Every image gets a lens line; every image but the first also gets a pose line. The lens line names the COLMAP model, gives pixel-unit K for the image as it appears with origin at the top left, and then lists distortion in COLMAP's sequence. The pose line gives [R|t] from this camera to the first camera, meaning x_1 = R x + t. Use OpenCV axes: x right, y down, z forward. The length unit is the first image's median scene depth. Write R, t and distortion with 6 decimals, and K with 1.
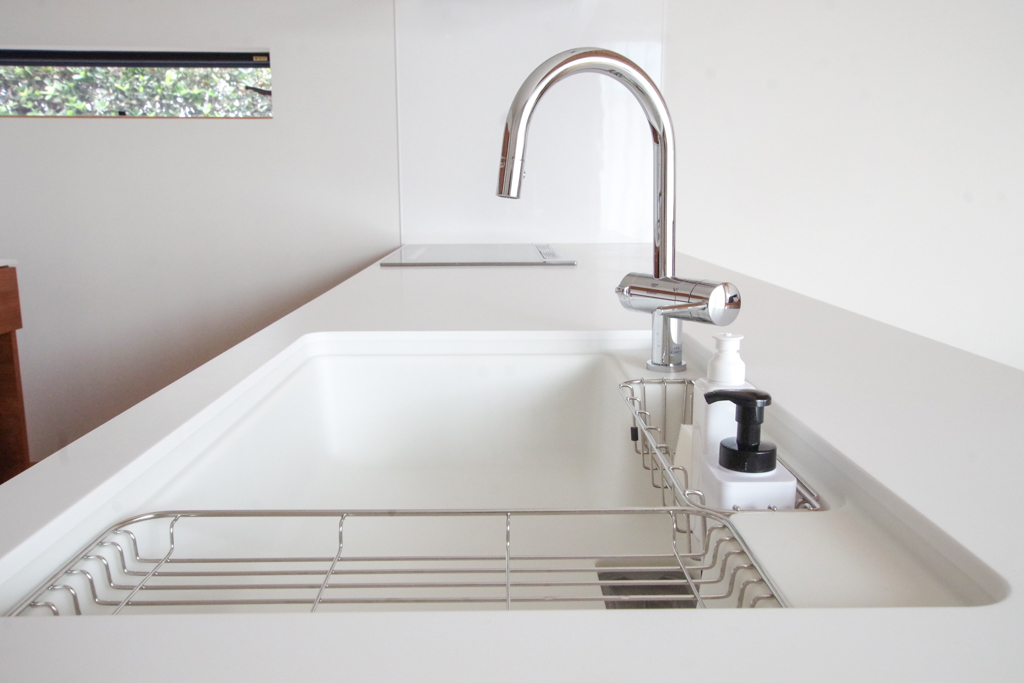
lens RADIAL K [[854.7, 0, 512.0], [0, 854.7, 341.5], [0, 0, 1]] dist [0.027839, 0.013694]
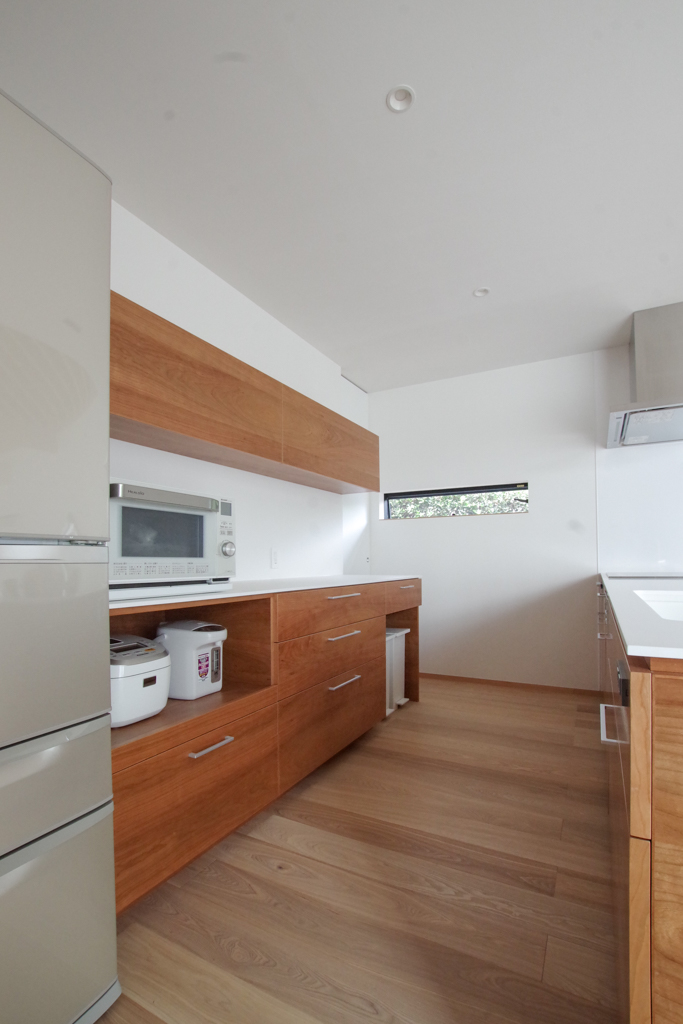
lens RADIAL K [[473.4, 0, 348.9], [0, 473.4, 544.4], [0, 0, 1]] dist [-0.040343, 0.000194]
pose [[0.876799, -0.016692, -0.480567, -0.080242], [-0.083054, 0.979120, -0.185541, 0.046421], [0.473630, 0.202595, 0.857106, -0.123587]]
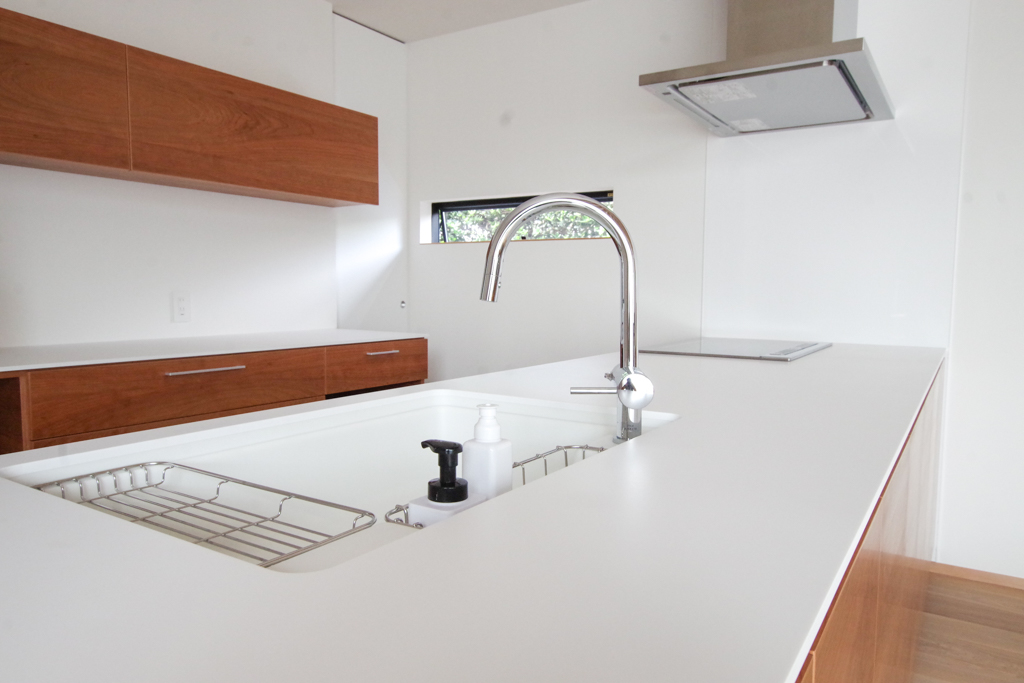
lens RADIAL K [[715.4, 0, 512.0], [0, 715.4, 341.5], [0, 0, 1]] dist [0.004848, 0.004167]
pose [[0.829493, 0.054169, -0.555884, 0.162571], [-0.110996, 0.991421, -0.069018, -0.005972], [0.547376, 0.118951, 0.828390, 0.013412]]
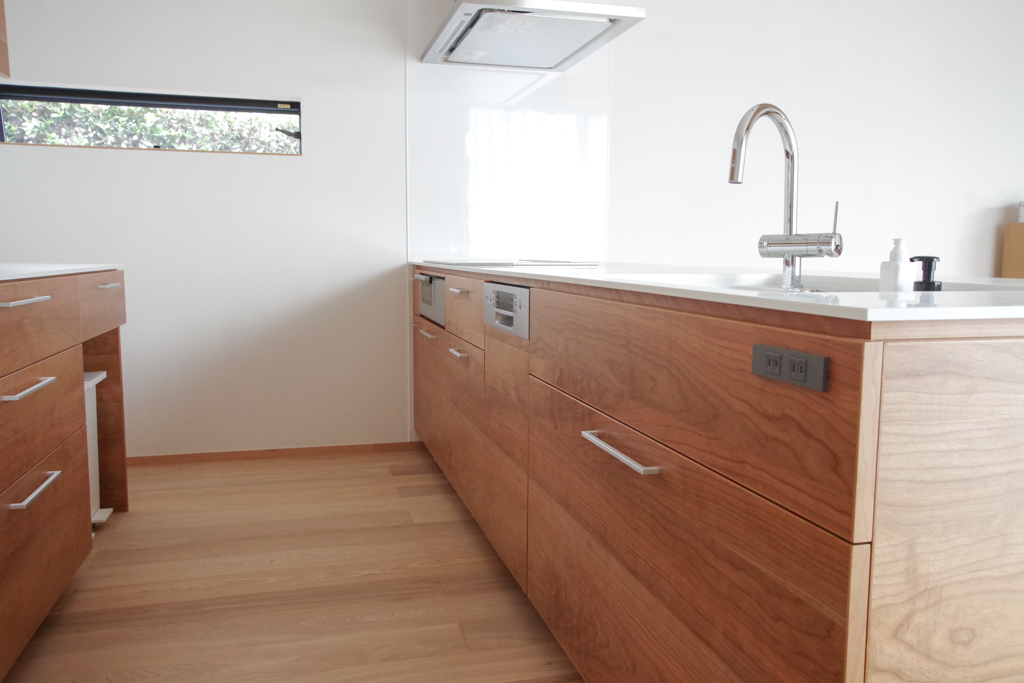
lens RADIAL K [[826.1, 0, 534.5], [0, 826.1, 342.4], [0, 0, 1]] dist [0.006979, 0.003568]
pose [[0.965169, -0.018547, 0.260968, -0.203519], [0.035963, 0.997421, -0.062120, 0.060429], [-0.259142, 0.069342, 0.963347, -0.126266]]
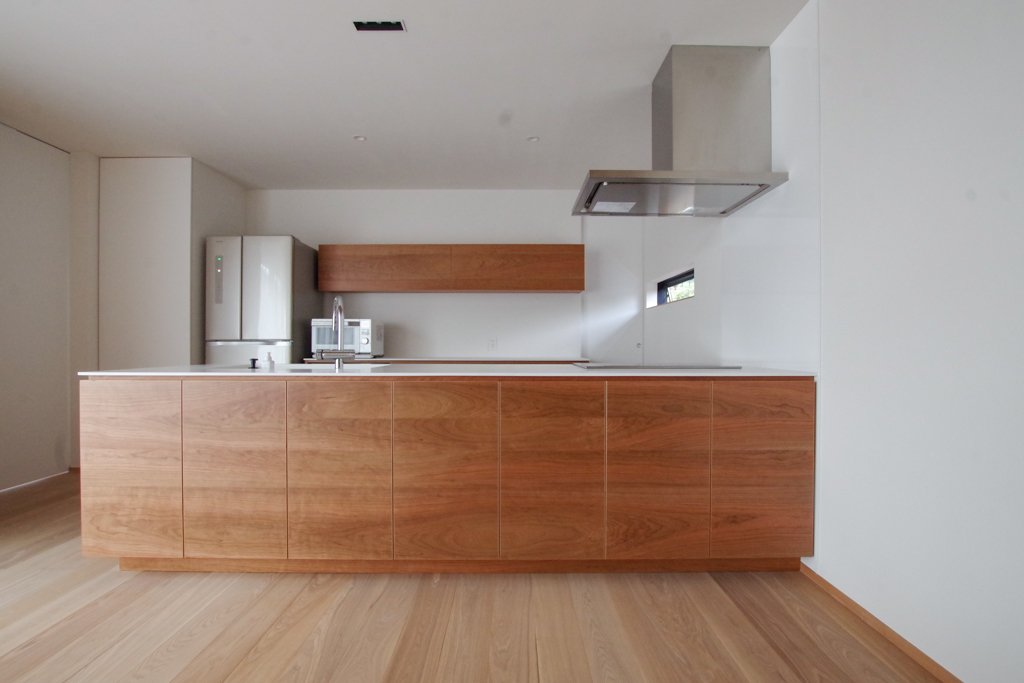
lens RADIAL K [[469.5, 0, 512.0], [0, 469.5, 341.5], [0, 0, 1]] dist [0.000083, 0.000013]
pose [[-0.011518, 0.005979, -0.999916, 0.596801], [-0.178407, 0.983925, 0.007938, -0.069431], [0.983889, 0.178483, -0.010266, 0.466493]]
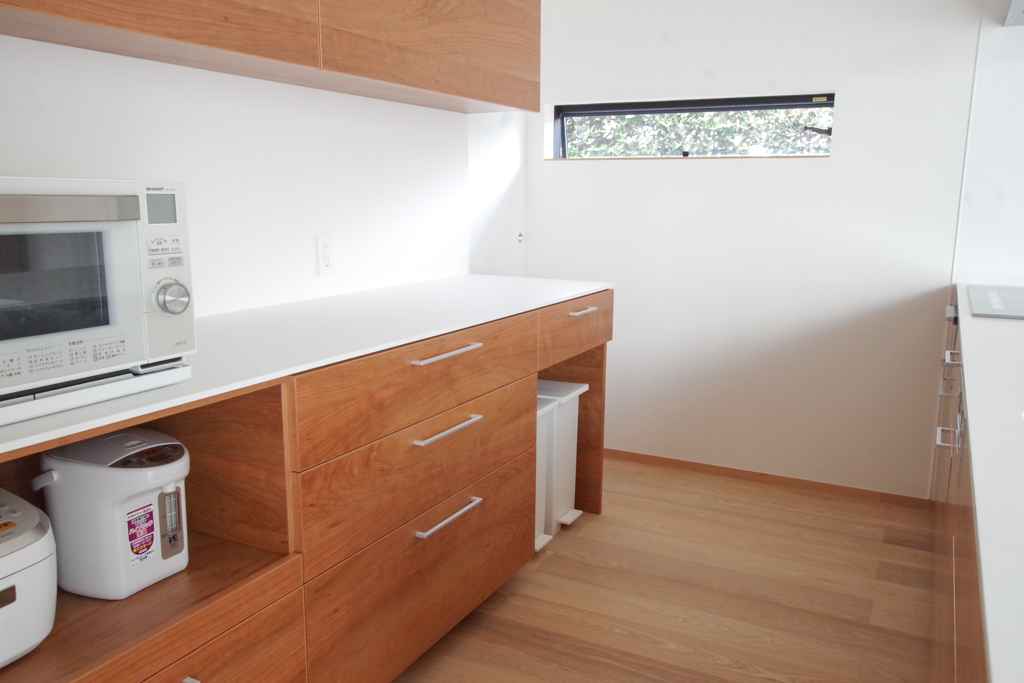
lens RADIAL K [[822.4, 0, 493.9], [0, 822.4, 348.1], [0, 0, 1]] dist [-0.018263, 0.003027]
pose [[0.869842, 0.101609, -0.482753, -0.097231], [-0.096861, 0.994688, 0.034834, -0.017481], [0.483728, 0.016460, 0.875064, -0.048535]]
